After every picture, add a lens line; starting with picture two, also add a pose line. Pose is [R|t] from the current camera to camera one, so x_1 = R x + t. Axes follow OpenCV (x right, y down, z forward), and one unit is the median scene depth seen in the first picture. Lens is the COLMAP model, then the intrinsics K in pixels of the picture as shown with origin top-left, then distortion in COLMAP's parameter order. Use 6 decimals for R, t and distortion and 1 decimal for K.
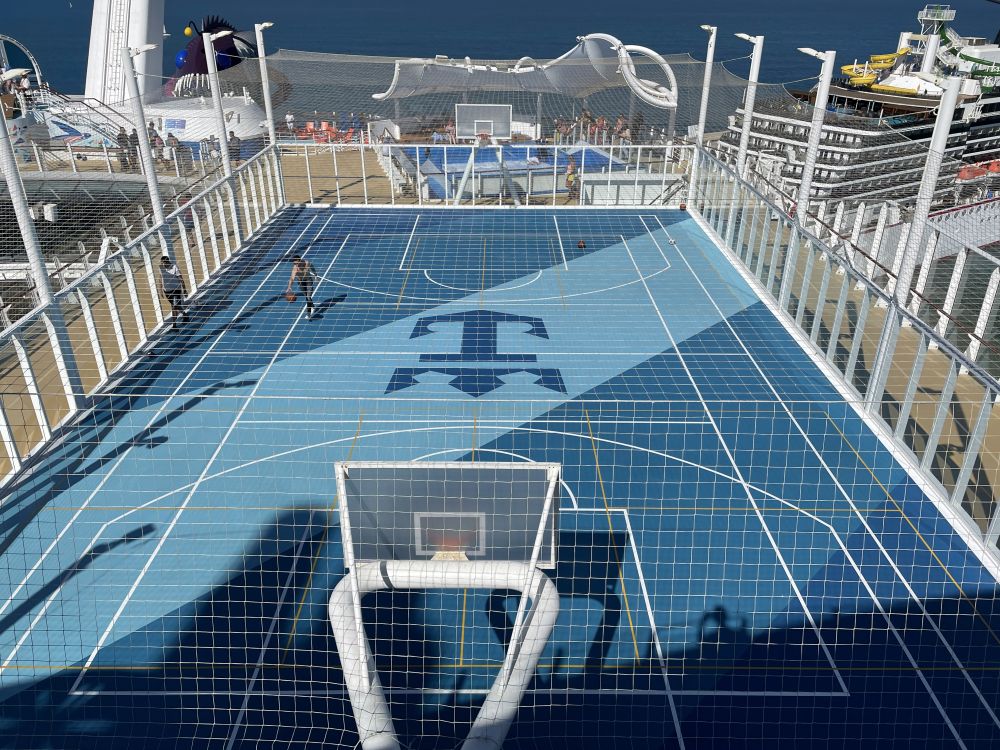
lens RADIAL K [[757.6, 0, 501.6], [0, 757.6, 374.4], [0, 0, 1]] dist [-0.003716, -0.007379]
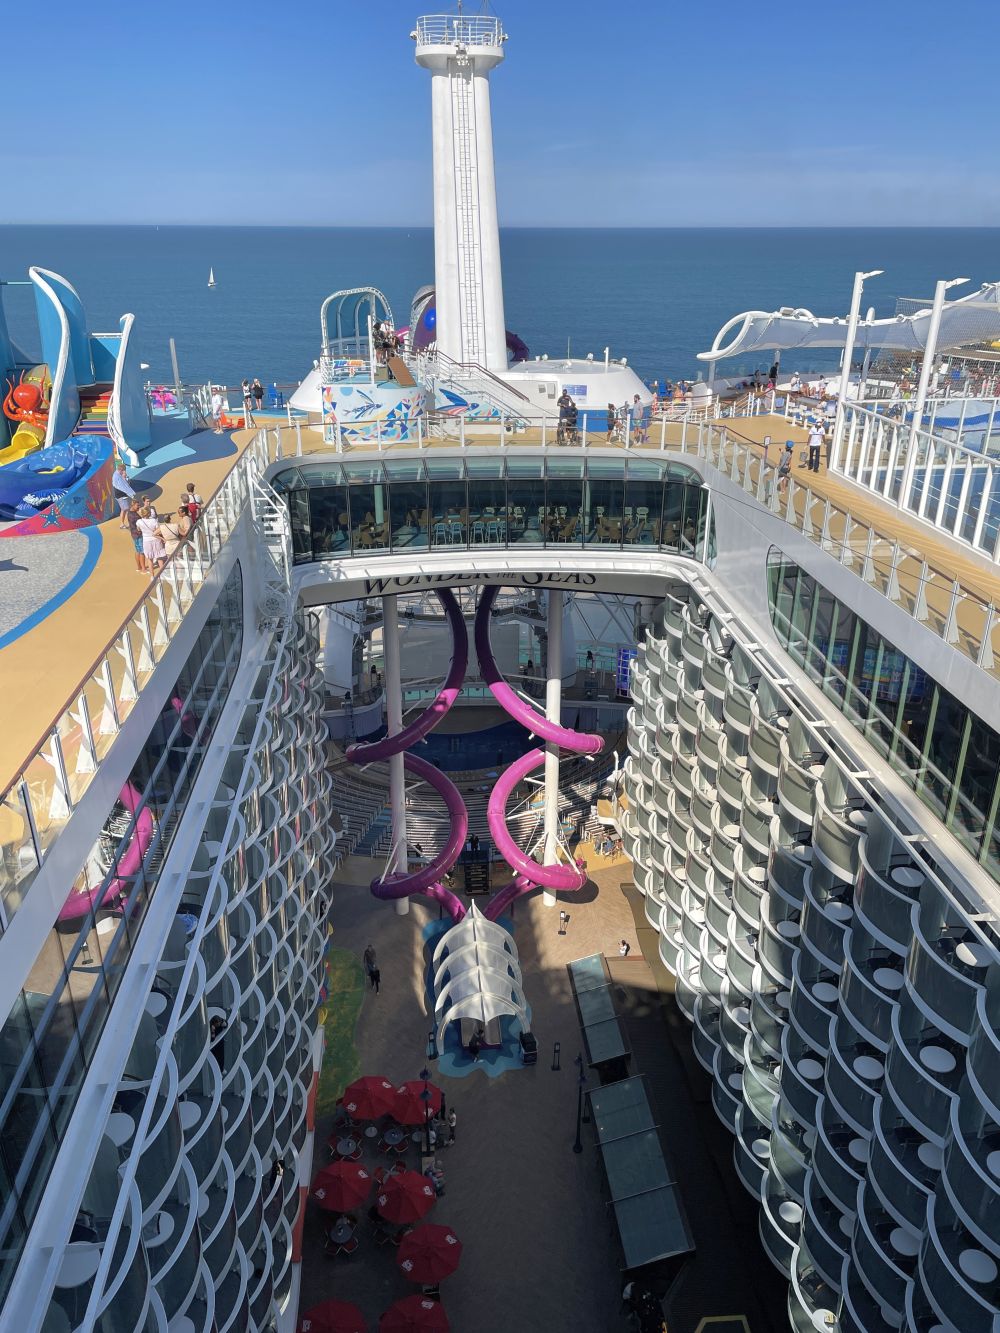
lens RADIAL K [[1009.8, 0, 497.9], [0, 1009.8, 666.2], [0, 0, 1]] dist [-0.003716, -0.007379]
pose [[0.996161, -0.045270, 0.074931, -0.622463], [0.049922, 0.996863, -0.061424, 0.044573], [-0.071915, 0.064929, 0.995295, -0.105534]]
